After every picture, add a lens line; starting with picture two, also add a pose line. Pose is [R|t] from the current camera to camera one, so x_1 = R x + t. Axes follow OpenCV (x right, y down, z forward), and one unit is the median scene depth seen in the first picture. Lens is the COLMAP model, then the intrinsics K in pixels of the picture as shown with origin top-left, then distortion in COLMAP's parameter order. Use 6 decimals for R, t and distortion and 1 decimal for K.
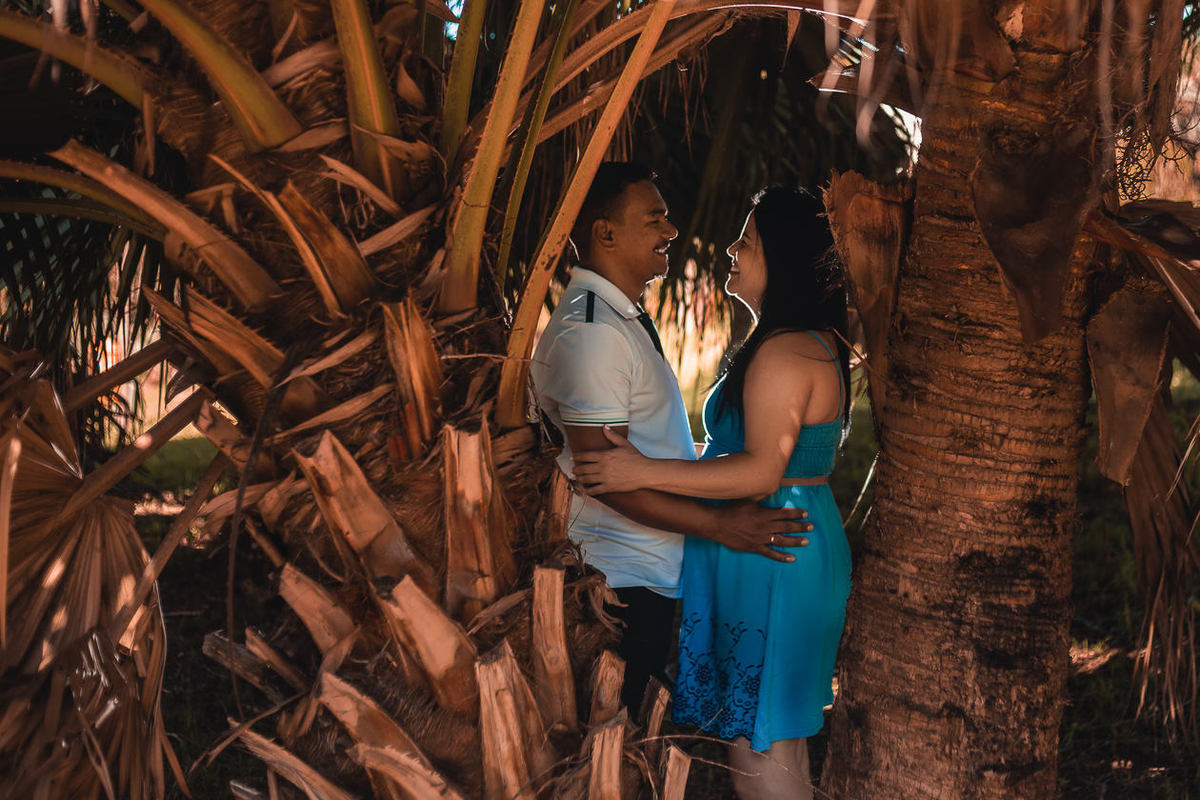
lens RADIAL K [[1748.5, 0, 709.9], [0, 1748.5, 399.9], [0, 0, 1]] dist [-0.378334, -0.002058]
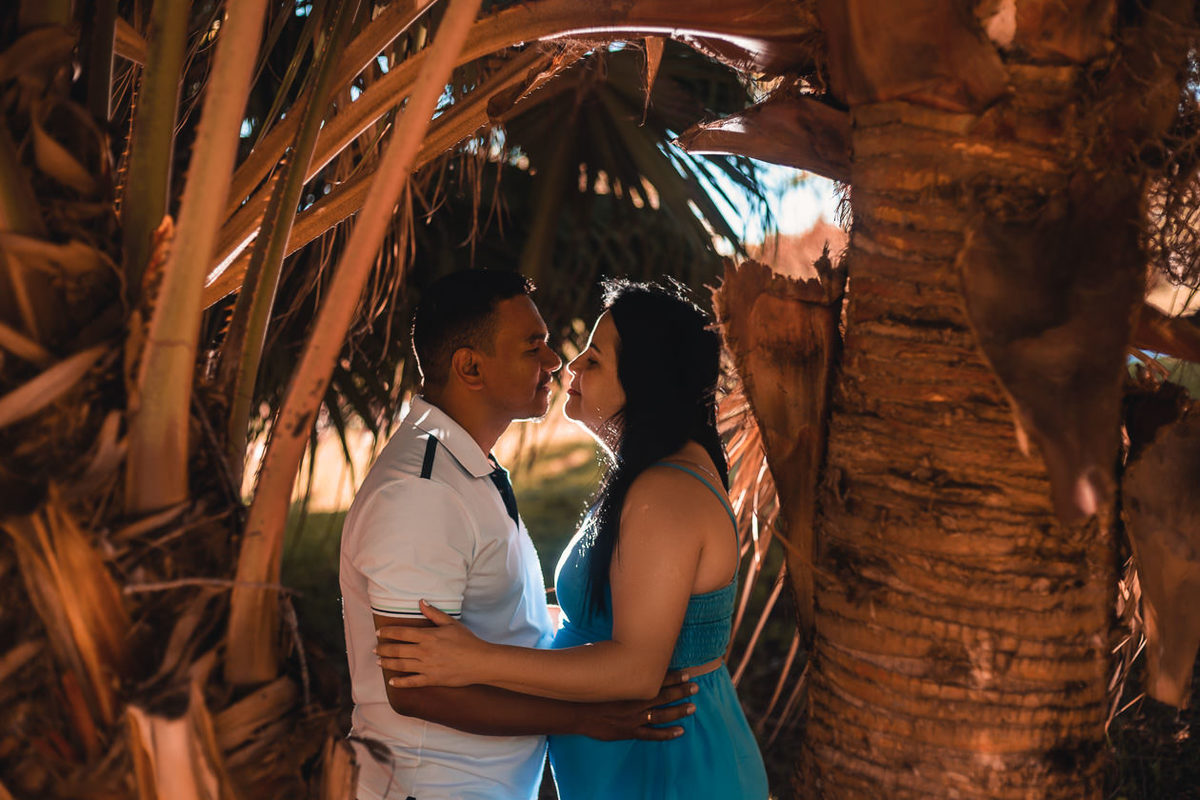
lens RADIAL K [[1737.8, 0, 569.9], [0, 1737.8, 400.1], [0, 0, 1]] dist [-0.403269, -0.016988]
pose [[0.998952, -0.045043, 0.008151, 0.001971], [0.045437, 0.997320, -0.057346, -0.046386], [-0.005546, 0.057657, 0.998321, 0.361644]]
